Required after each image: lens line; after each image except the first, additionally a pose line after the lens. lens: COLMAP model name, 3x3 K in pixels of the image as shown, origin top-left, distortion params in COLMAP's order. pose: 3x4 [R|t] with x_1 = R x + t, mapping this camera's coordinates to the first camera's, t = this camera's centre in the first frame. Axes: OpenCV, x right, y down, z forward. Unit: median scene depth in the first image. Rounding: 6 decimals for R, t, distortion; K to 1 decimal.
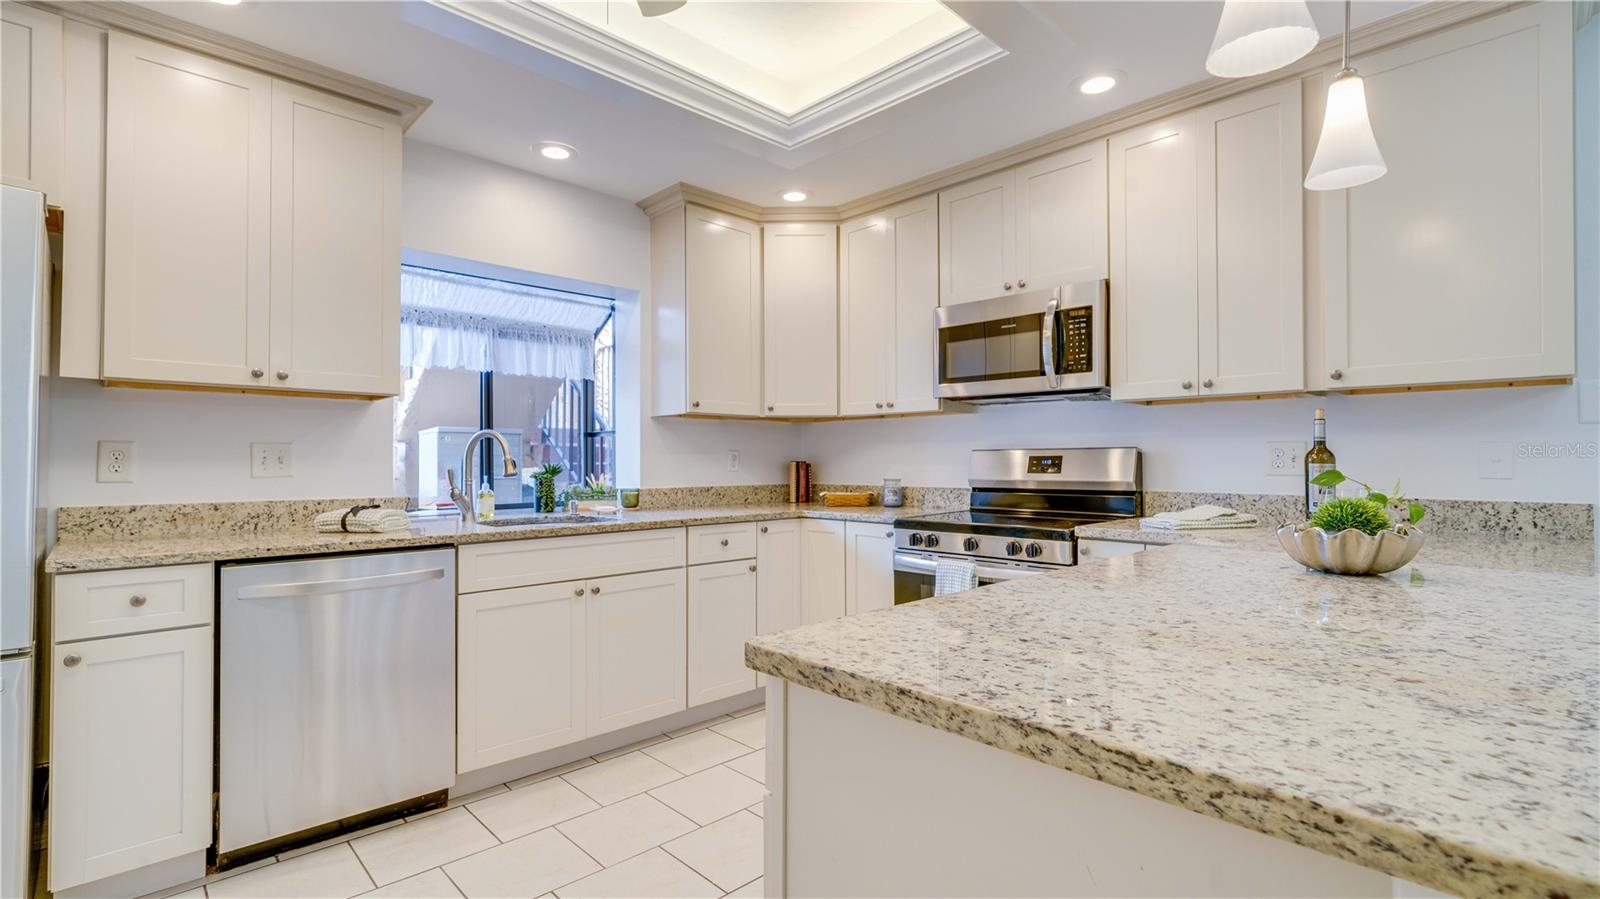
lens RADIAL K [[726.6, 0, 793.8], [0, 726.6, 450.5], [0, 0, 1]] dist [0.005384, 0.000107]
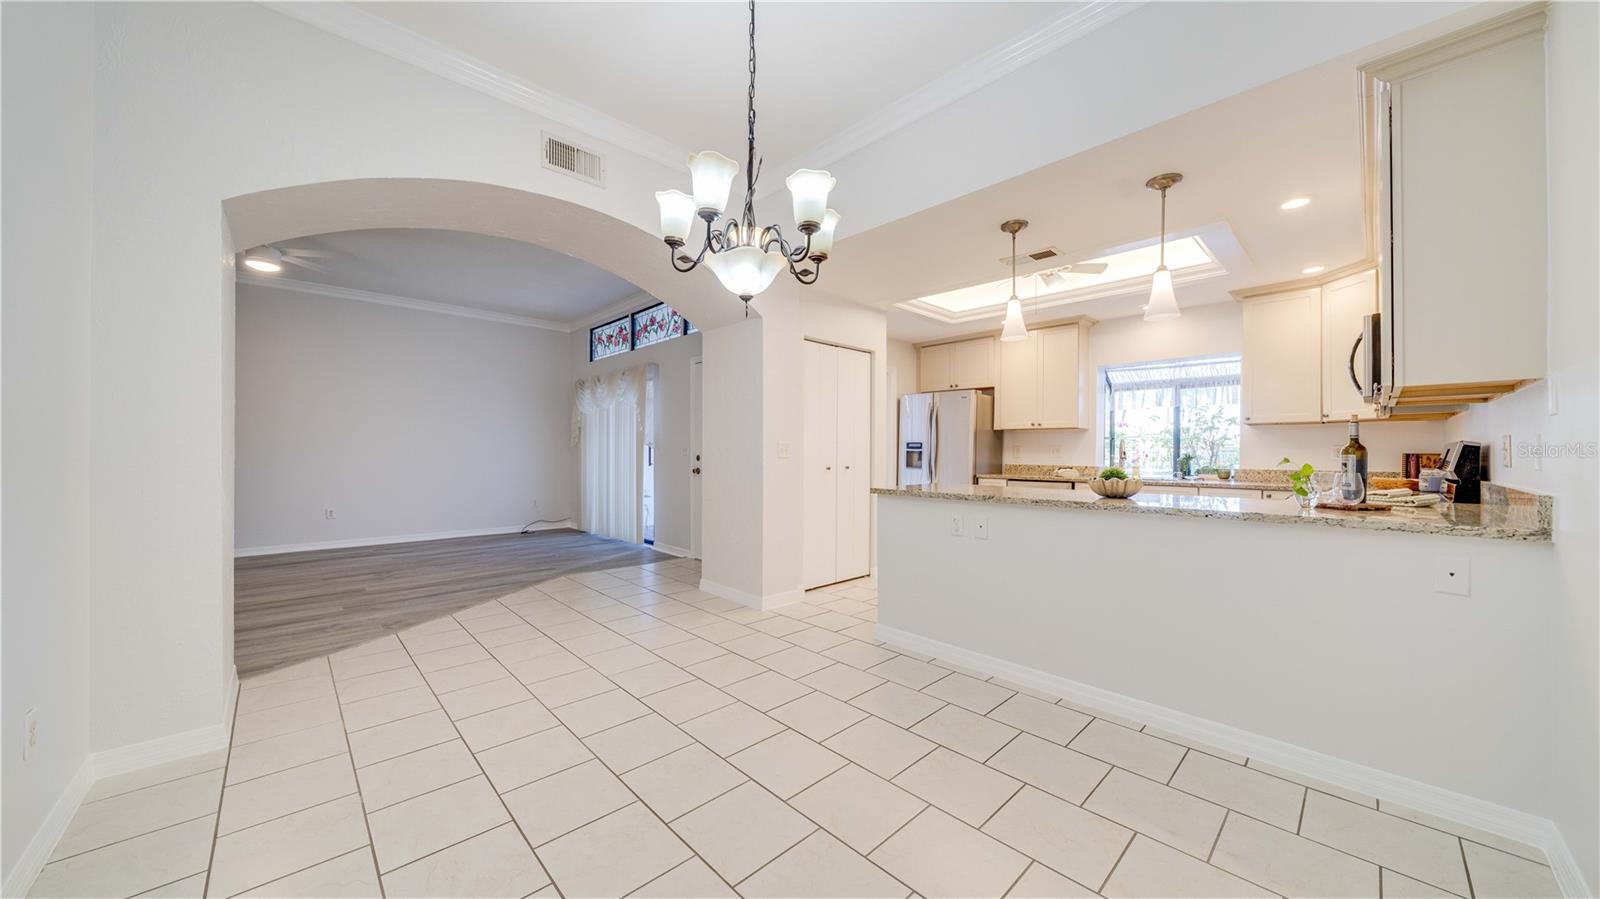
lens RADIAL K [[546.2, 0, 795.7], [0, 546.2, 450.9], [0, 0, 1]] dist [-0.002934, -0.000277]
pose [[-0.006163, 0.000542, -0.999981, 1.270338], [0.009307, 0.999957, 0.000485, 0.000256], [0.999938, -0.009303, -0.006167, -0.028115]]
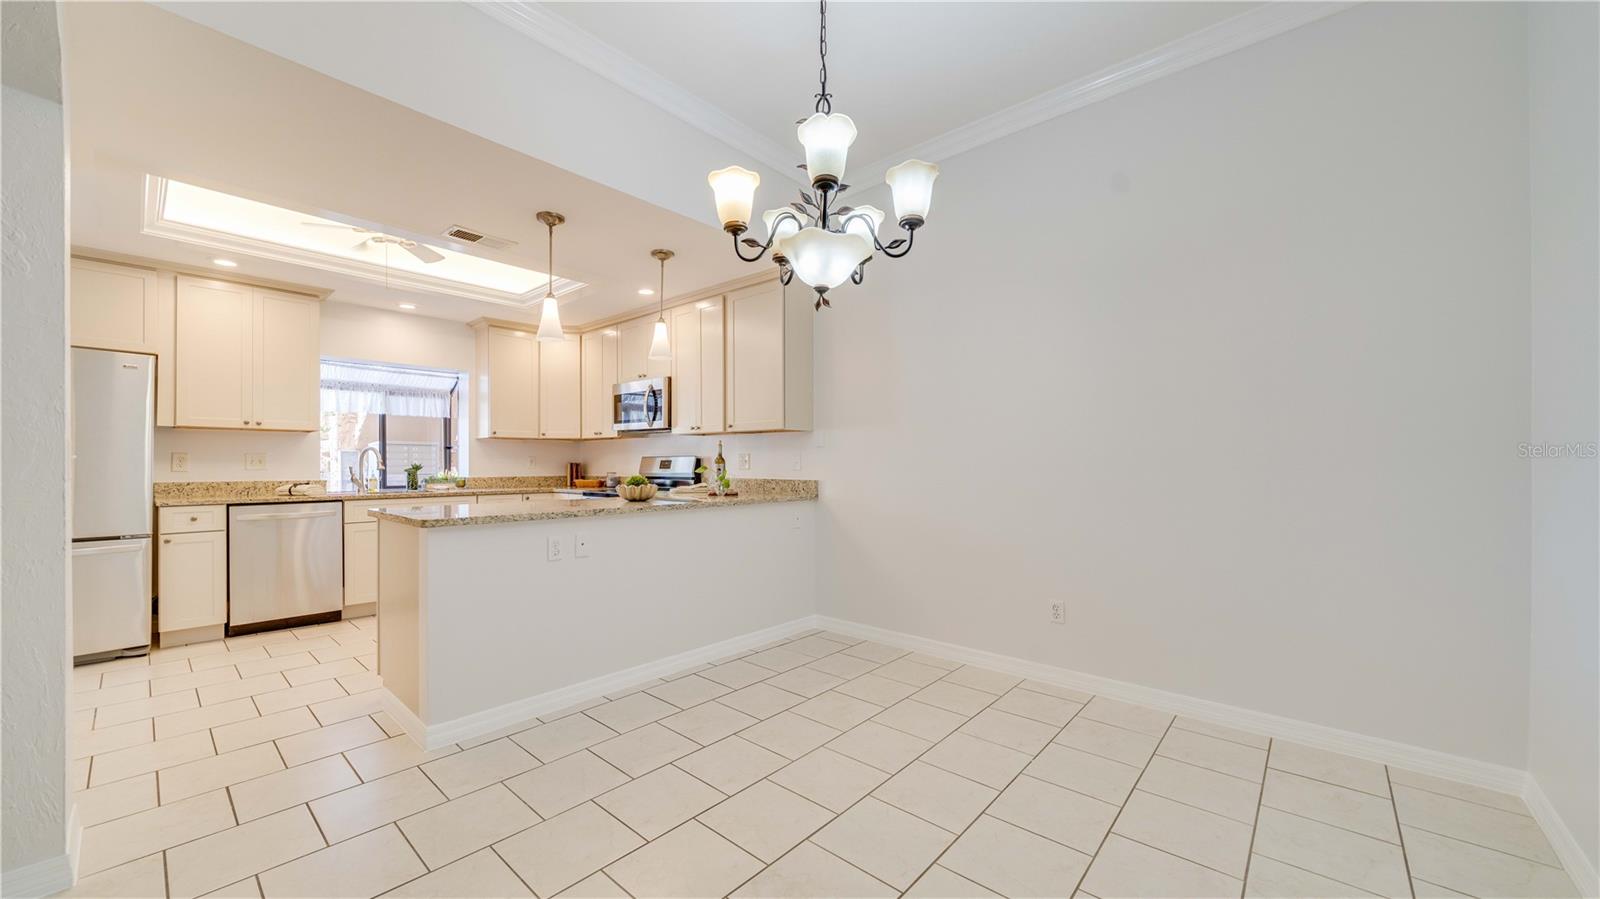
lens RADIAL K [[599.0, 0, 772.9], [0, 599.0, 462.3], [0, 0, 1]] dist [-0.002208, -0.000270]
pose [[0.998162, 0.001671, 0.060574, 0.564709], [-0.002407, 0.999924, 0.012072, -0.007809], [-0.060549, -0.012195, 0.998091, -0.686072]]
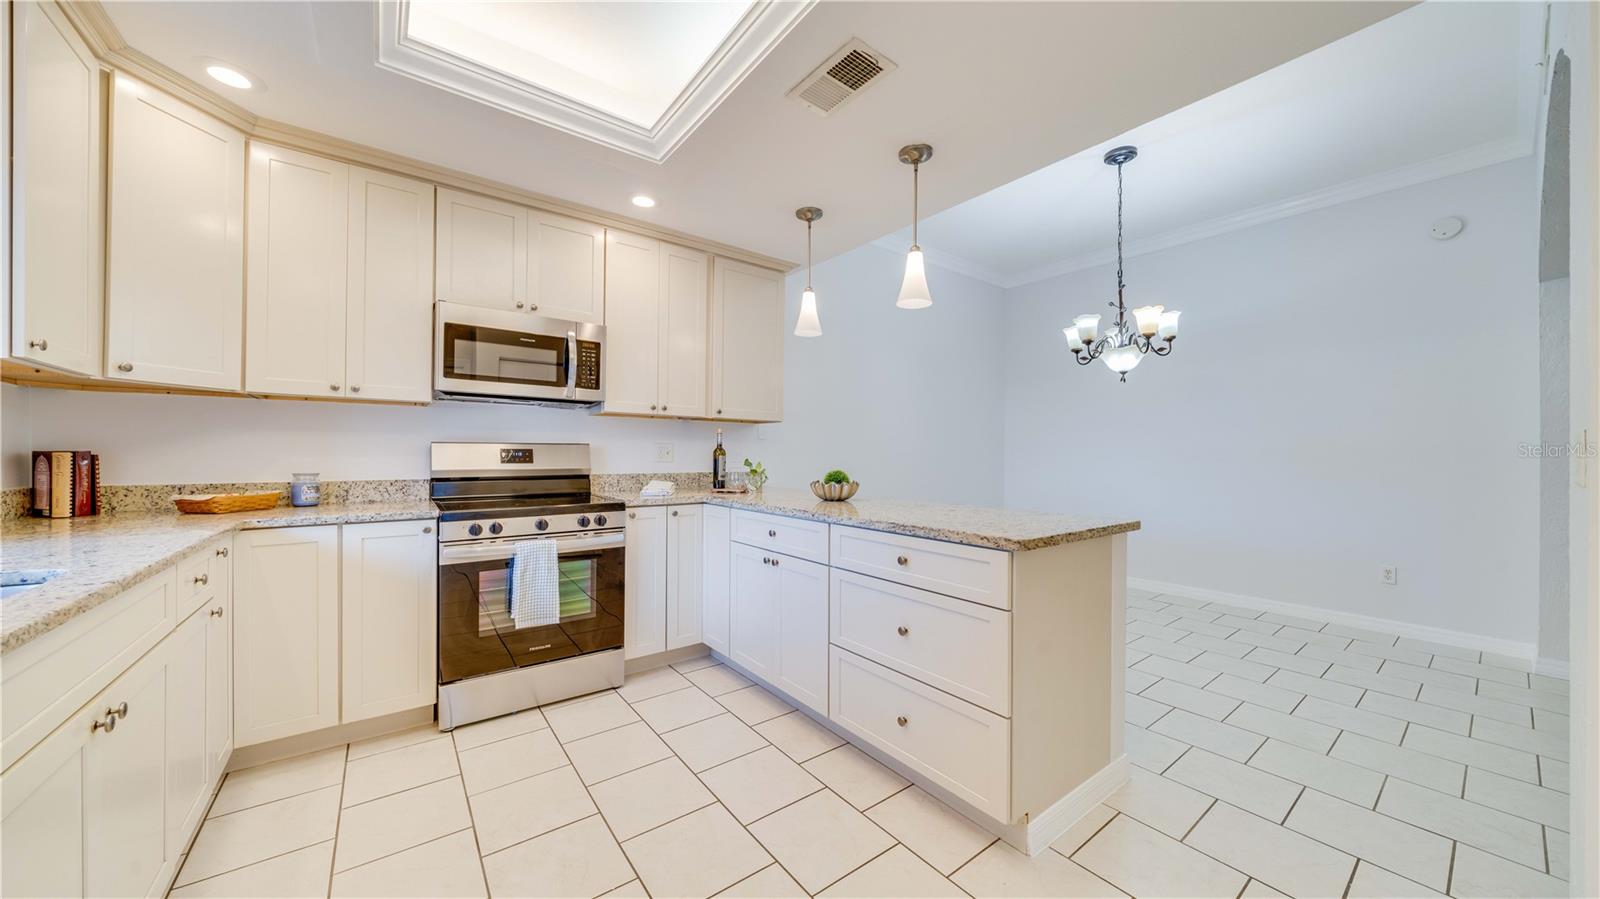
lens RADIAL K [[546.2, 0, 795.7], [0, 546.2, 450.9], [0, 0, 1]] dist [-0.002934, -0.000277]
pose [[0.117160, 0.007487, 0.993085, -0.532083], [-0.019698, 0.999792, -0.005214, 0.006338], [-0.992918, -0.018951, 0.117283, 0.450093]]
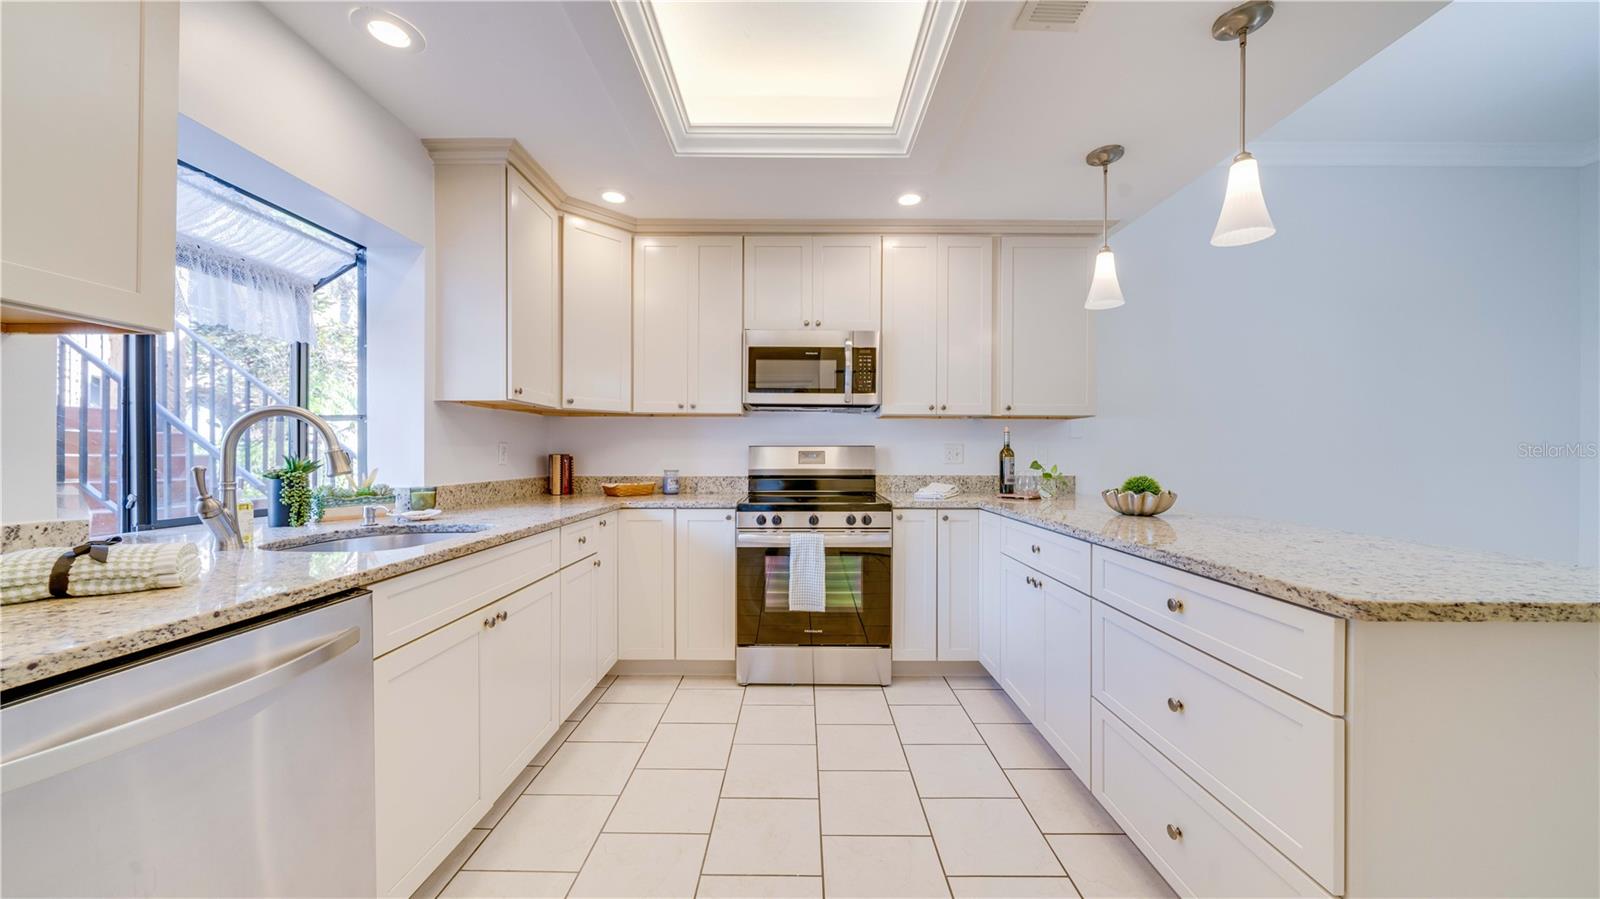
lens RADIAL K [[546.2, 0, 795.7], [0, 546.2, 450.9], [0, 0, 1]] dist [-0.002934, -0.000277]
pose [[0.697783, 0.007444, 0.716271, -0.432245], [-0.013758, 0.999901, 0.003011, 0.004344], [-0.716177, -0.011955, 0.697816, 0.318501]]
